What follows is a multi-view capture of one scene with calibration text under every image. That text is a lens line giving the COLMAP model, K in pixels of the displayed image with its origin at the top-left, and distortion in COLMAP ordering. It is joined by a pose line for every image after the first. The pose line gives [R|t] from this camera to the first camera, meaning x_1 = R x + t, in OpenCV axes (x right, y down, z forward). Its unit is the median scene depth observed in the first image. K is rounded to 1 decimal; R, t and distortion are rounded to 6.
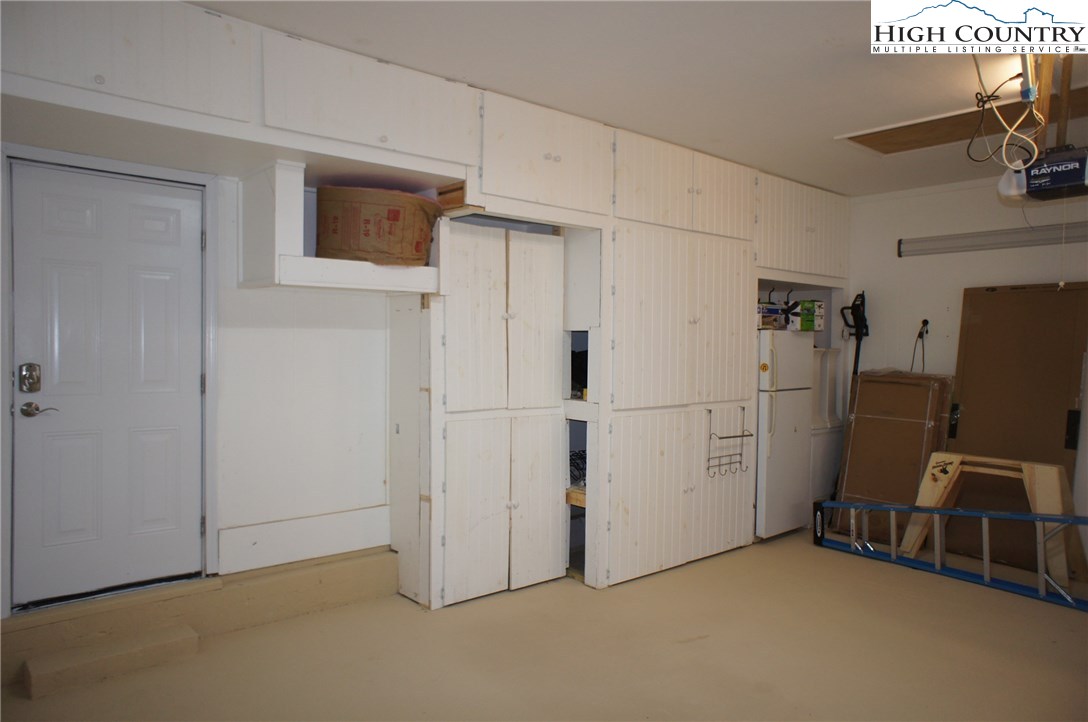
lens RADIAL K [[738.1, 0, 540.5], [0, 738.1, 366.6], [0, 0, 1]] dist [-0.071434, 0.097753]
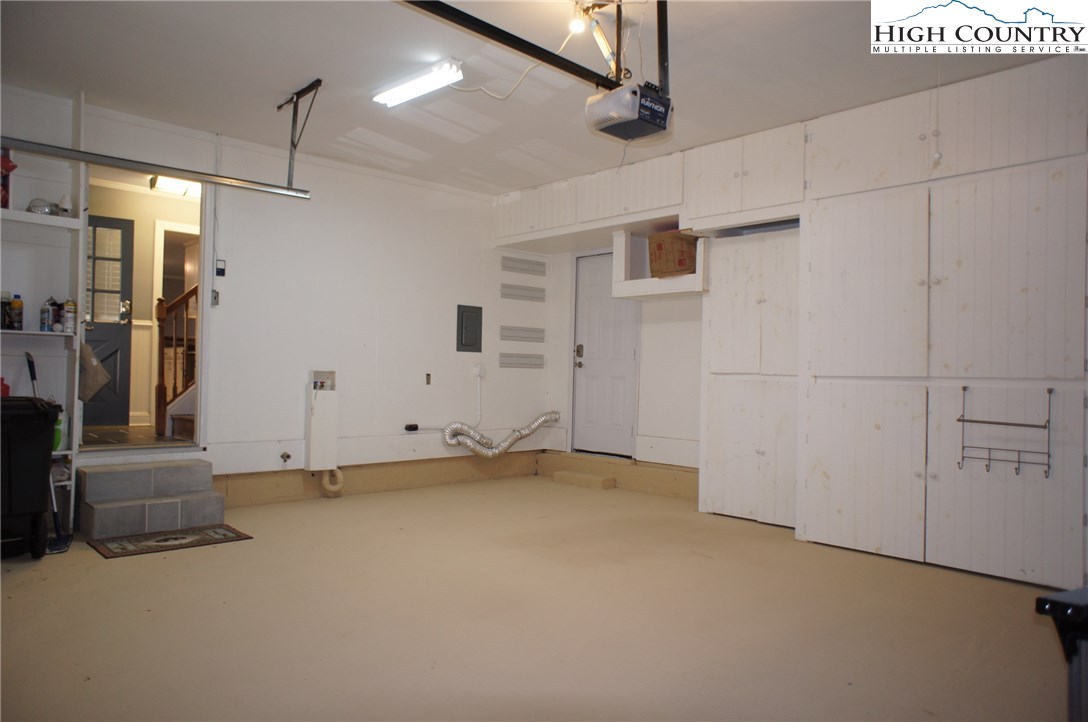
lens RADIAL K [[738.1, 0, 540.5], [0, 738.1, 366.6], [0, 0, 1]] dist [-0.071434, 0.097753]
pose [[0.048093, -0.018274, -0.998676, 1.367183], [-0.048526, 0.998609, -0.020610, 0.101729], [0.997663, 0.049453, 0.047140, 0.652829]]
